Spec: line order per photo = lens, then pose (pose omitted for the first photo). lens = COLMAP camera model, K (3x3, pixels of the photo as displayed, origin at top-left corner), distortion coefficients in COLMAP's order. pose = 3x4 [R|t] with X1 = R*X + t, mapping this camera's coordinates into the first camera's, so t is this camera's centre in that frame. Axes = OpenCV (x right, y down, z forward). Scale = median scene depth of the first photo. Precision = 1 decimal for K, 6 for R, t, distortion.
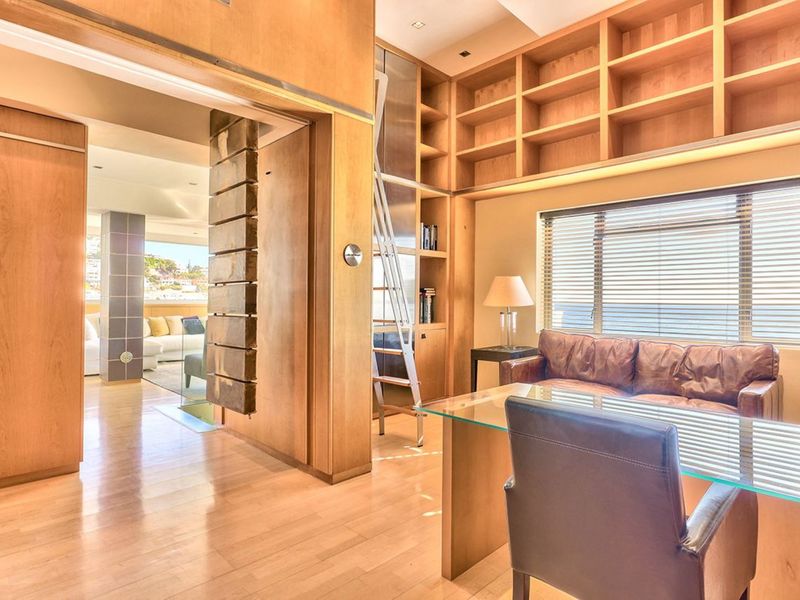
lens RADIAL K [[454.8, 0, 397.3], [0, 454.8, 297.3], [0, 0, 1]] dist [-0.001158, 0.000297]
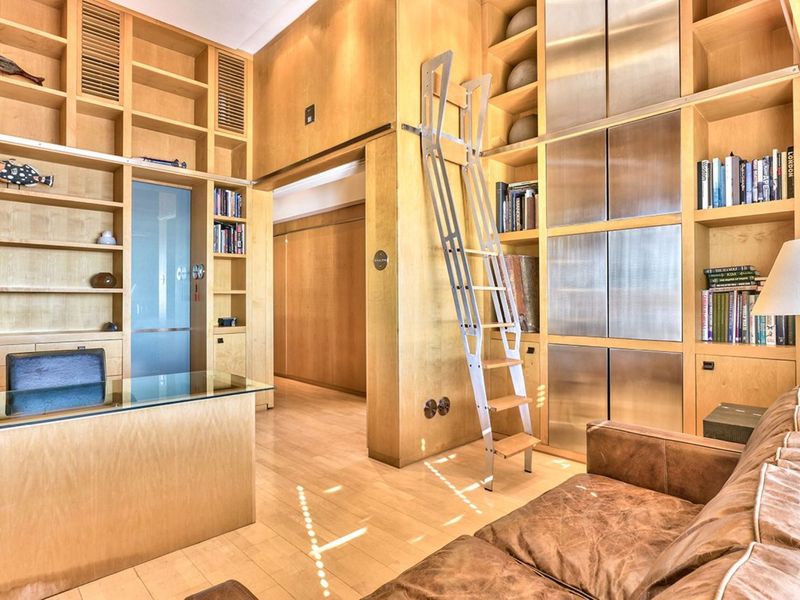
lens RADIAL K [[454.8, 0, 397.3], [0, 454.8, 297.3], [0, 0, 1]] dist [-0.001158, 0.000297]
pose [[0.000482, -0.018481, -0.999829, 0.948178], [0.003593, 0.999823, -0.018480, 0.017721], [0.999993, -0.003584, 0.000548, 0.973905]]
